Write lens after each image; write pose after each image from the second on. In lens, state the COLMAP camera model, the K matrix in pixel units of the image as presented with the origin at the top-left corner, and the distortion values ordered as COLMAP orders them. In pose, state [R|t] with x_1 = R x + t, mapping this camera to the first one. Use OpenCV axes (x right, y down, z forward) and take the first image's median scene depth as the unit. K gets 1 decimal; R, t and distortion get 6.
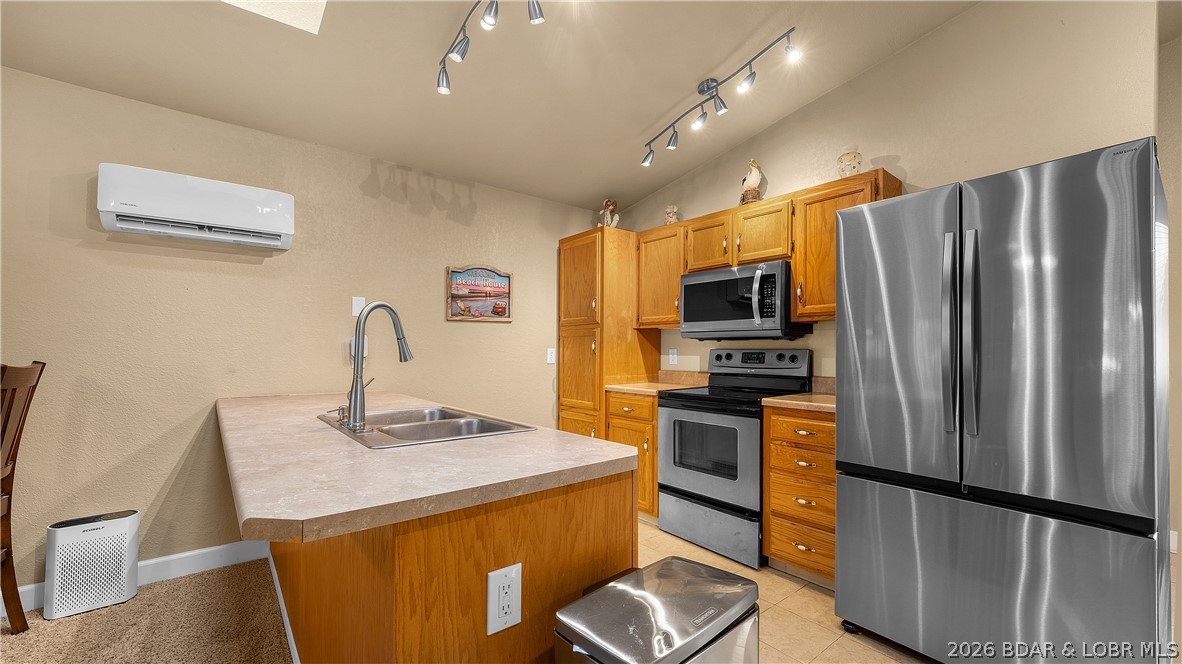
lens RADIAL K [[468.8, 0, 591.0], [0, 468.8, 332.0], [0, 0, 1]] dist [0.000104, -0.000009]
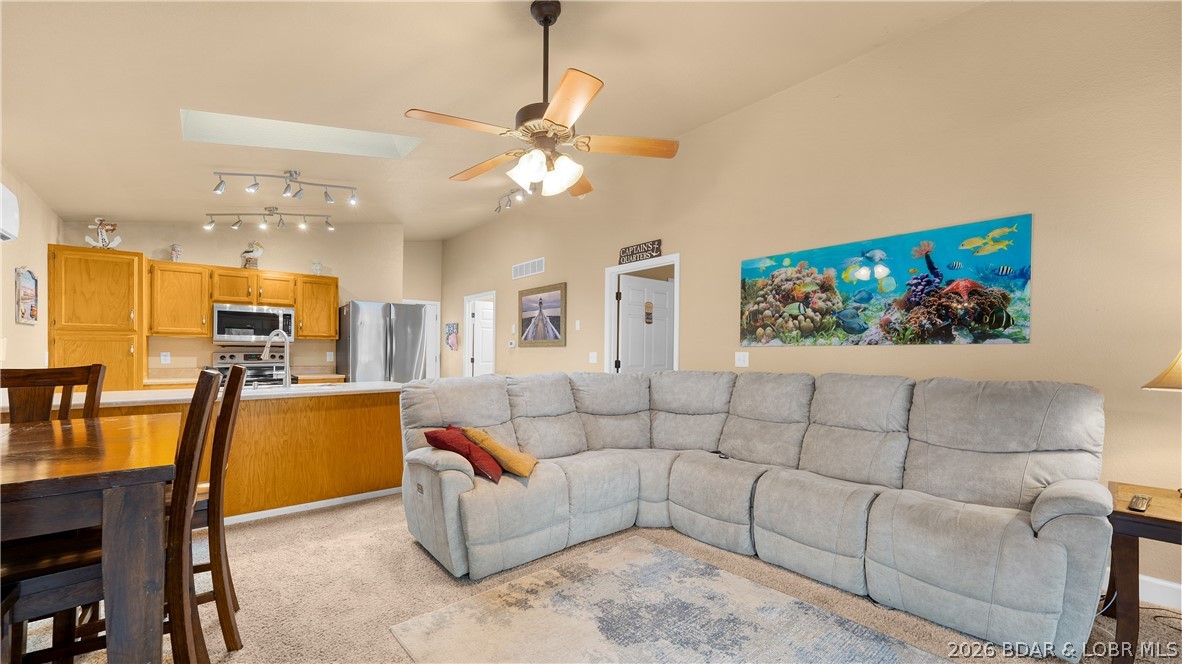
lens RADIAL K [[462.7, 0, 578.7], [0, 462.7, 339.6], [0, 0, 1]] dist [0.001832, 0.000358]
pose [[-0.004554, 0.027305, 0.999617, -1.263937], [-0.040455, 0.998804, -0.027467, -0.010912], [-0.999171, -0.040565, -0.003444, -0.170041]]
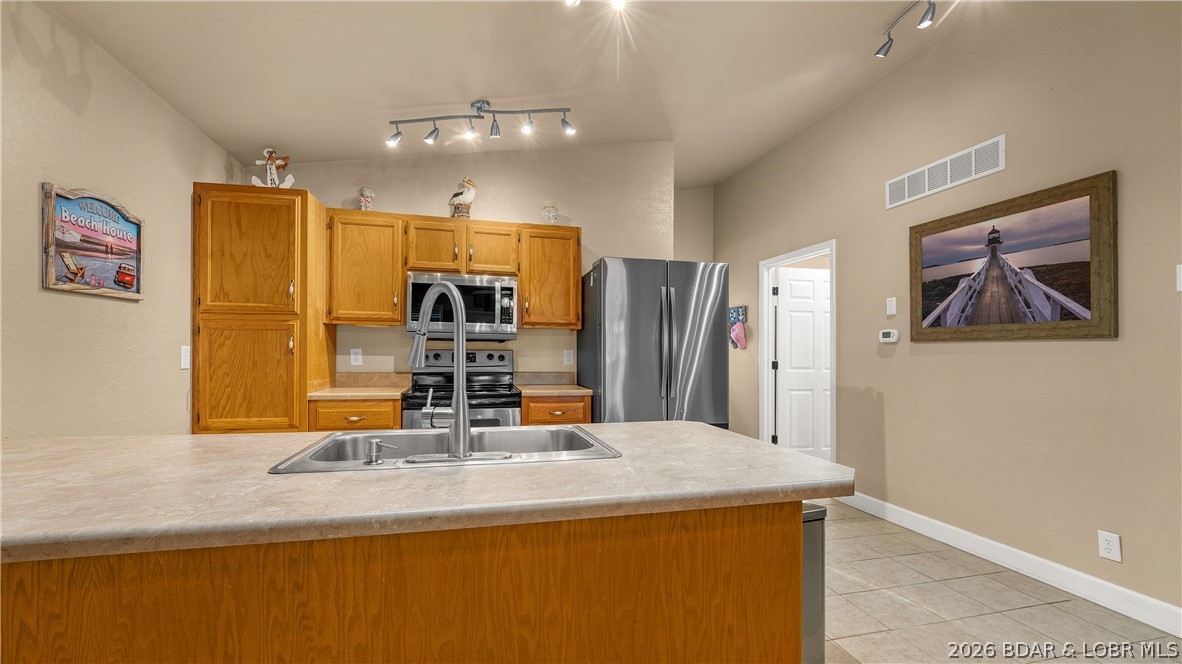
lens RADIAL K [[473.9, 0, 584.2], [0, 473.9, 335.2], [0, 0, 1]] dist [0.000230, -0.000043]
pose [[0.432709, 0.034080, 0.900889, -0.502857], [-0.043941, 0.998895, -0.016682, 0.008199], [-0.900462, -0.032368, 0.433728, 0.243898]]
